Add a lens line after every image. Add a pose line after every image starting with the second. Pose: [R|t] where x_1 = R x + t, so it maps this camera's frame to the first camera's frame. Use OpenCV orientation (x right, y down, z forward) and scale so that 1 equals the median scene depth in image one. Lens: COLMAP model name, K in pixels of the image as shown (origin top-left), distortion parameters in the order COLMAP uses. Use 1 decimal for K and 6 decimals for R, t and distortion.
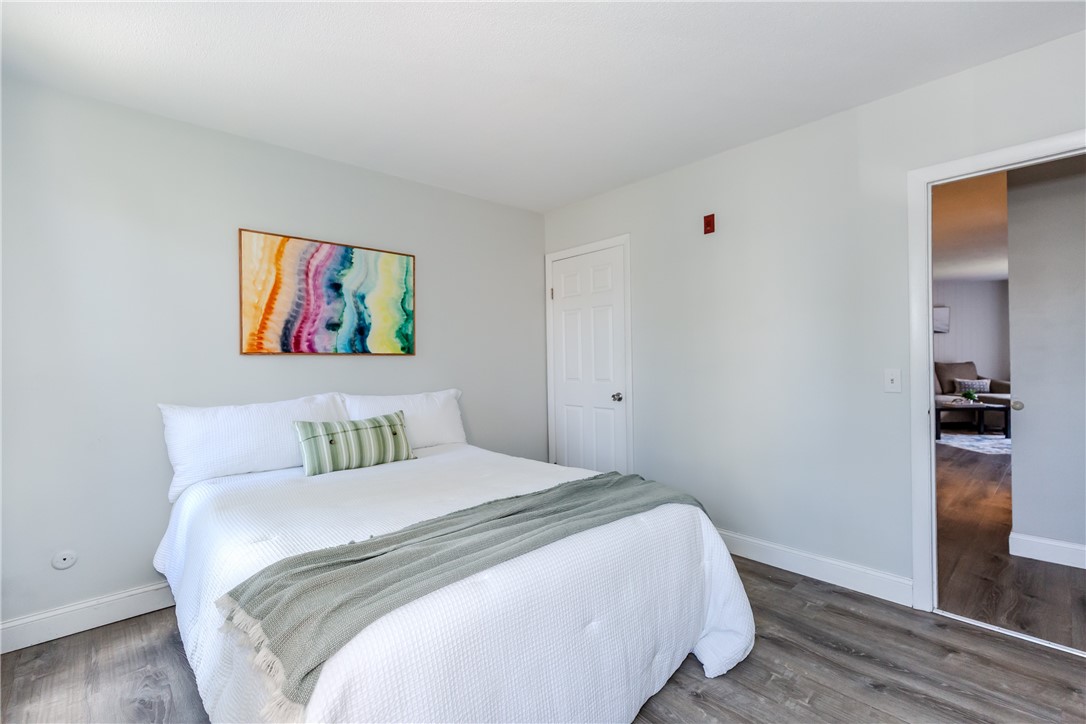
lens RADIAL K [[491.5, 0, 544.2], [0, 491.5, 361.2], [0, 0, 1]] dist [0.016221, -0.000982]
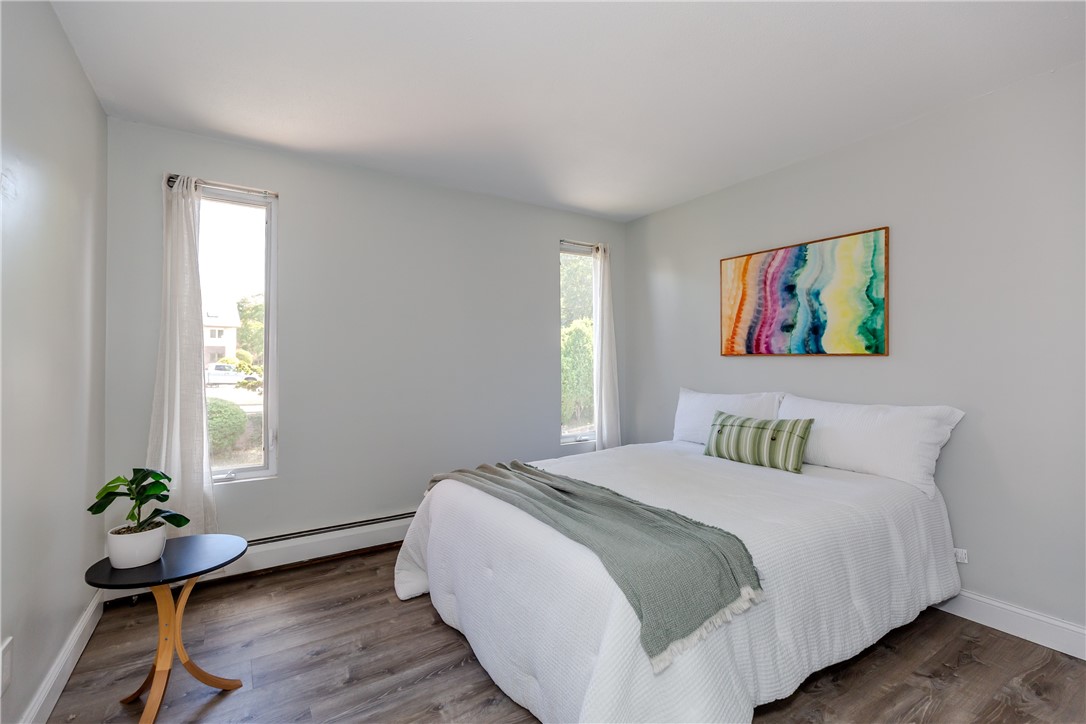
lens RADIAL K [[491.5, 0, 544.2], [0, 491.5, 361.2], [0, 0, 1]] dist [0.016221, -0.000982]
pose [[-0.172599, 0.018433, -0.984820, 0.687397], [0.003787, 0.999830, 0.018051, -0.022240], [0.984985, -0.000614, -0.172640, 0.693697]]
